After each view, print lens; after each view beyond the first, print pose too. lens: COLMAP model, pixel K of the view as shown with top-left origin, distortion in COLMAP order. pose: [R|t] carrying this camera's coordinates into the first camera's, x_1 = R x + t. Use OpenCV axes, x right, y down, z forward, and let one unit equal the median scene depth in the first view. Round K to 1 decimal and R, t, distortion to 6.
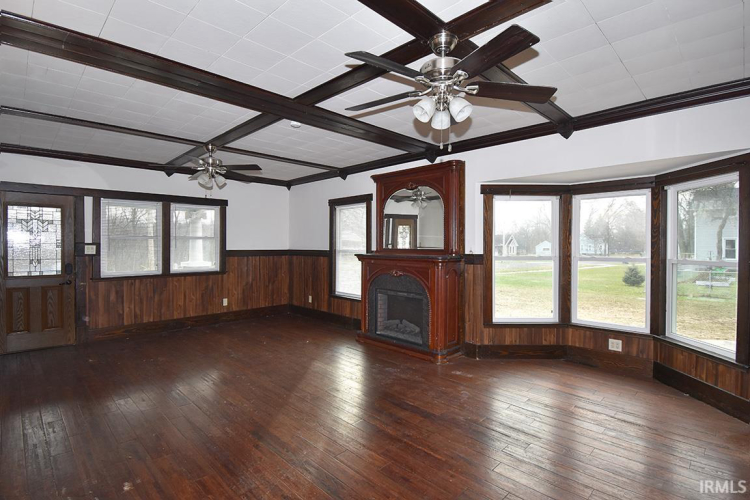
lens RADIAL K [[392.2, 0, 377.7], [0, 392.2, 243.6], [0, 0, 1]] dist [0.028018, -0.031967]
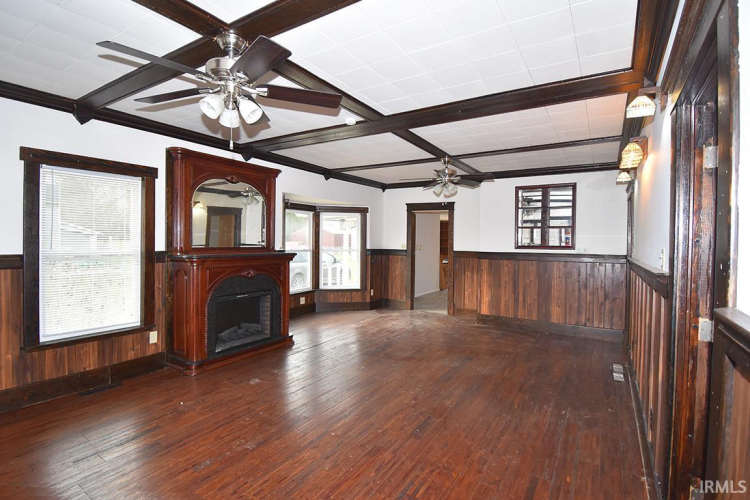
lens RADIAL K [[392.2, 0, 377.7], [0, 392.2, 243.6], [0, 0, 1]] dist [0.028018, -0.031967]
pose [[-0.283101, -0.011483, 0.959021, -0.824855], [-0.012585, 0.999887, 0.008257, -0.006931], [-0.959007, -0.009731, -0.283214, 0.854577]]
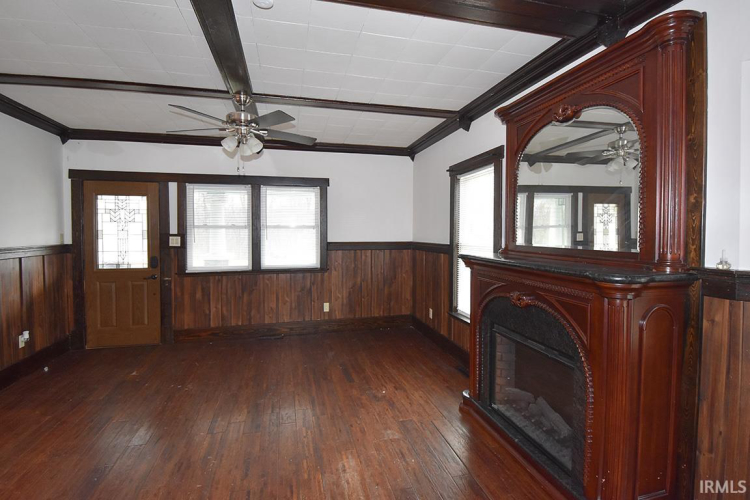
lens RADIAL K [[392.2, 0, 377.7], [0, 392.2, 243.6], [0, 0, 1]] dist [0.028018, -0.031967]
pose [[0.864409, 0.014197, -0.502589, 0.119306], [0.003345, 0.999417, 0.033985, -0.008030], [0.502778, -0.031058, 0.863857, 0.440772]]
